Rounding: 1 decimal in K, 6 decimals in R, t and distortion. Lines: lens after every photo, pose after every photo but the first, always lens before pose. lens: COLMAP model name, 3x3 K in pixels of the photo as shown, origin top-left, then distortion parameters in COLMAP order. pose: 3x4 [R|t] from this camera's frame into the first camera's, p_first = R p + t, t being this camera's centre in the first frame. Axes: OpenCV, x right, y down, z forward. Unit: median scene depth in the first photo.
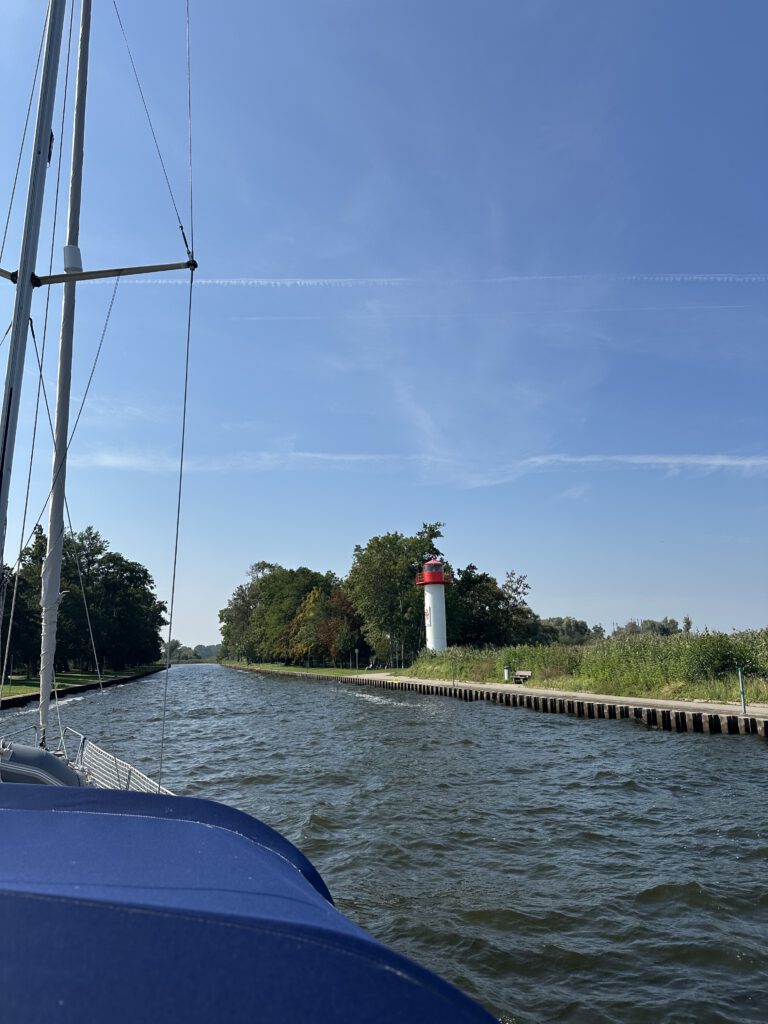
lens RADIAL K [[712.2, 0, 383.7], [0, 712.2, 506.0], [0, 0, 1]] dist [0.076833, -0.001038]
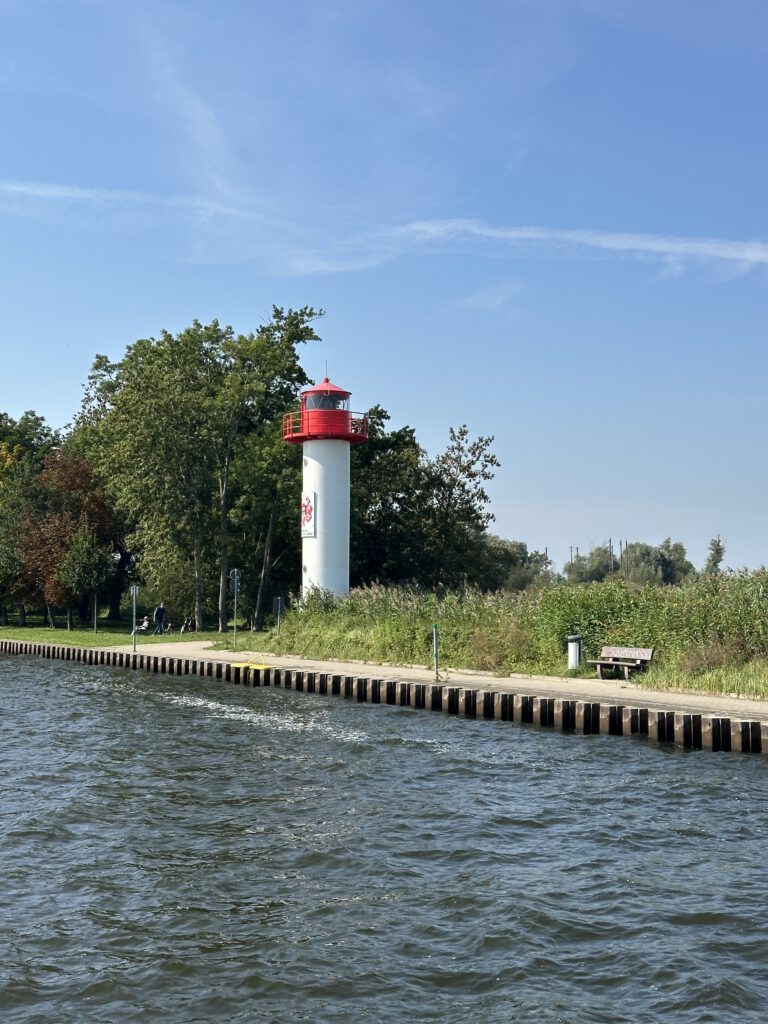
lens RADIAL K [[1408.0, 0, 393.1], [0, 1408.0, 508.6], [0, 0, 1]] dist [0.158298, 0.000000]
pose [[0.979017, 0.034425, 0.200851, -0.042196], [-0.061765, 0.989392, 0.131487, 0.027709], [-0.194194, -0.141134, 0.970757, 0.129600]]
